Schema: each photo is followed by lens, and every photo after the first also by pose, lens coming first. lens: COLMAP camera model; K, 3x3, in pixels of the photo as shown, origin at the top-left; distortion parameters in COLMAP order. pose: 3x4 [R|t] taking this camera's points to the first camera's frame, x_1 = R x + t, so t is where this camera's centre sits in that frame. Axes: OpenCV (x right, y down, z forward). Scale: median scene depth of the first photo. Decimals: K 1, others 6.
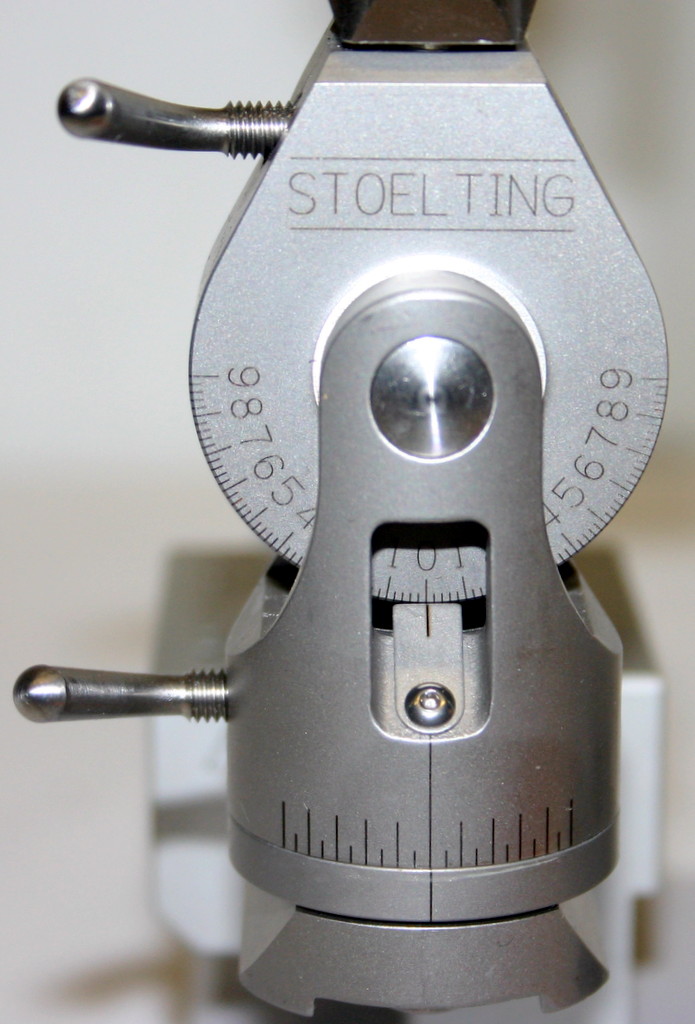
lens RADIAL K [[3922.2, 0, 347.5], [0, 3922.2, 512.0], [0, 0, 1]] dist [0.102781, 2.321800]
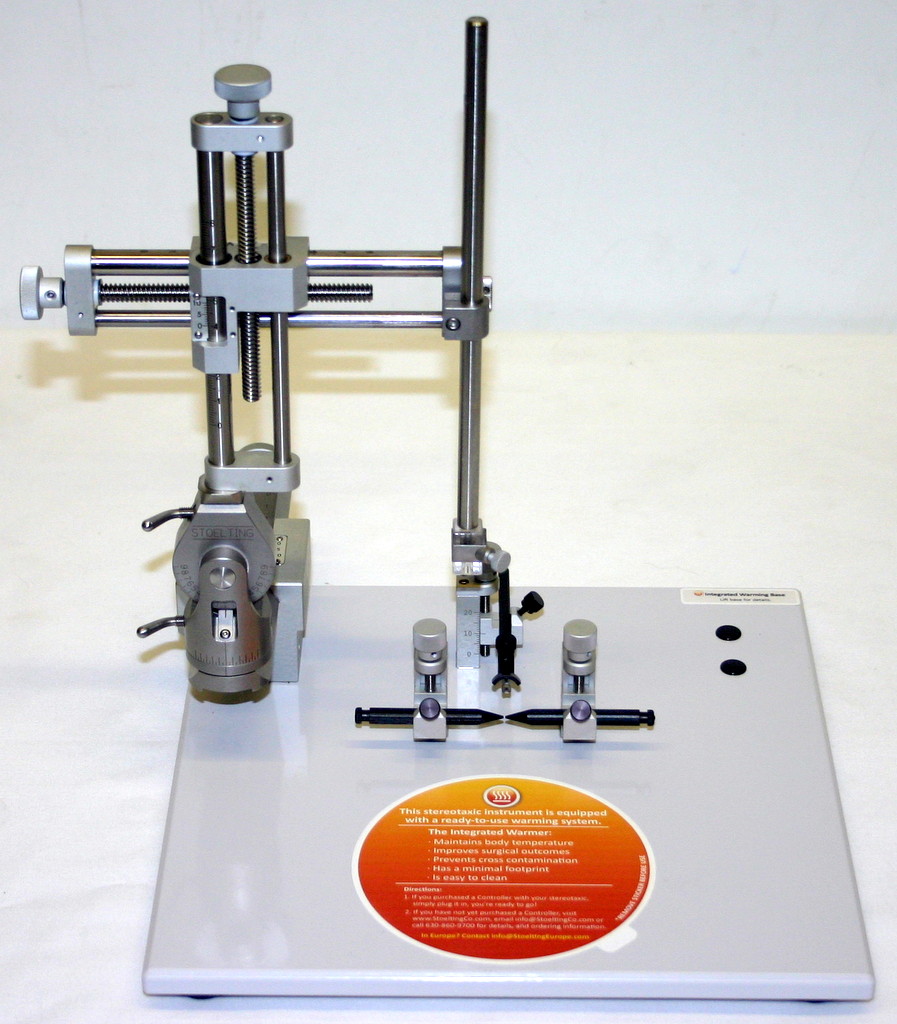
lens RADIAL K [[2714.3, 0, 448.5], [0, 2714.3, 512.0], [0, 0, 1]] dist [-0.036449, -0.467909]
pose [[0.999624, -0.006763, 0.026584, 0.200958], [0.000993, 0.977414, 0.211331, -0.773500], [-0.027412, -0.211225, 0.977053, -2.126027]]
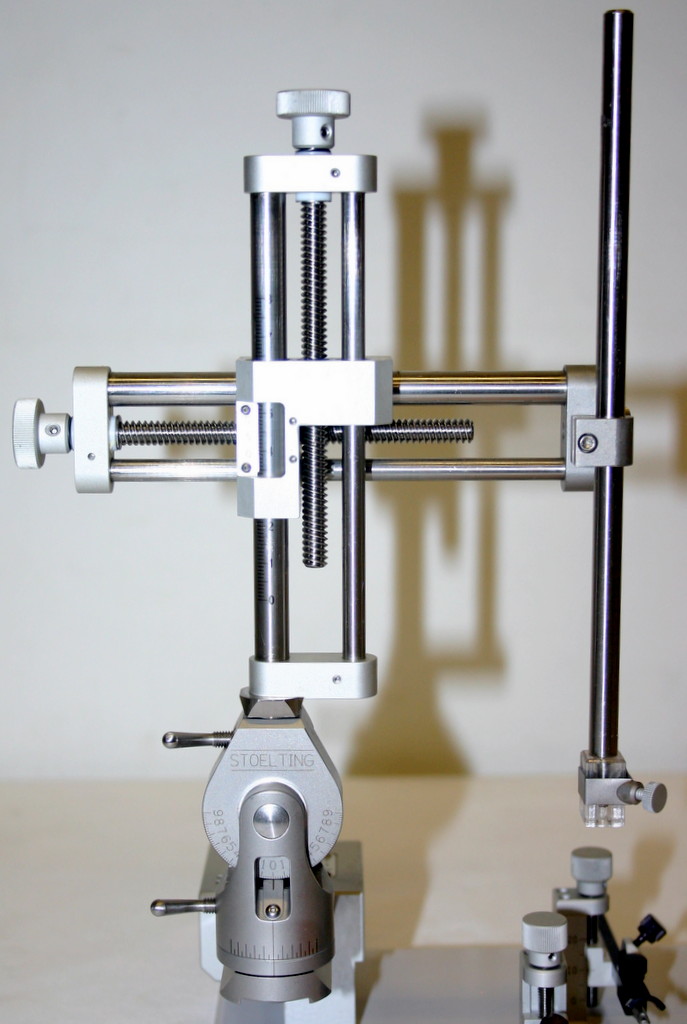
lens RADIAL K [[1732.8, 0, 343.5], [0, 1732.8, 512.0], [0, 0, 1]] dist [-0.022866, -0.151364]
pose [[0.999980, -0.006346, 0.000083, 0.083609], [0.006290, 0.989206, -0.146397, -0.072043], [0.000847, 0.146394, 0.989226, -0.523315]]
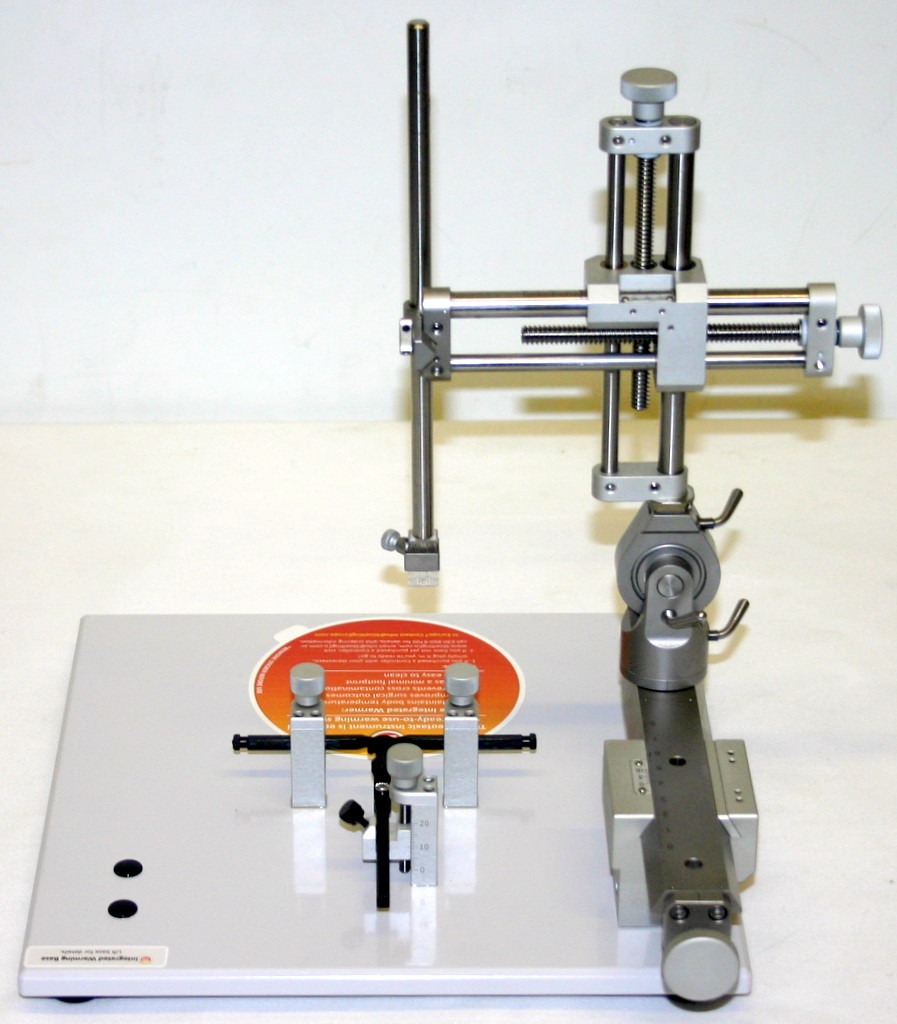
lens RADIAL K [[3139.0, 0, 448.5], [0, 3139.0, 512.0], [0, 0, 1]] dist [-0.180378, 0.561674]
pose [[-0.998654, 0.024801, -0.045557, 0.445643], [-0.015386, 0.697127, 0.716782, -2.742238], [0.049535, 0.716518, -0.695807, 3.522834]]
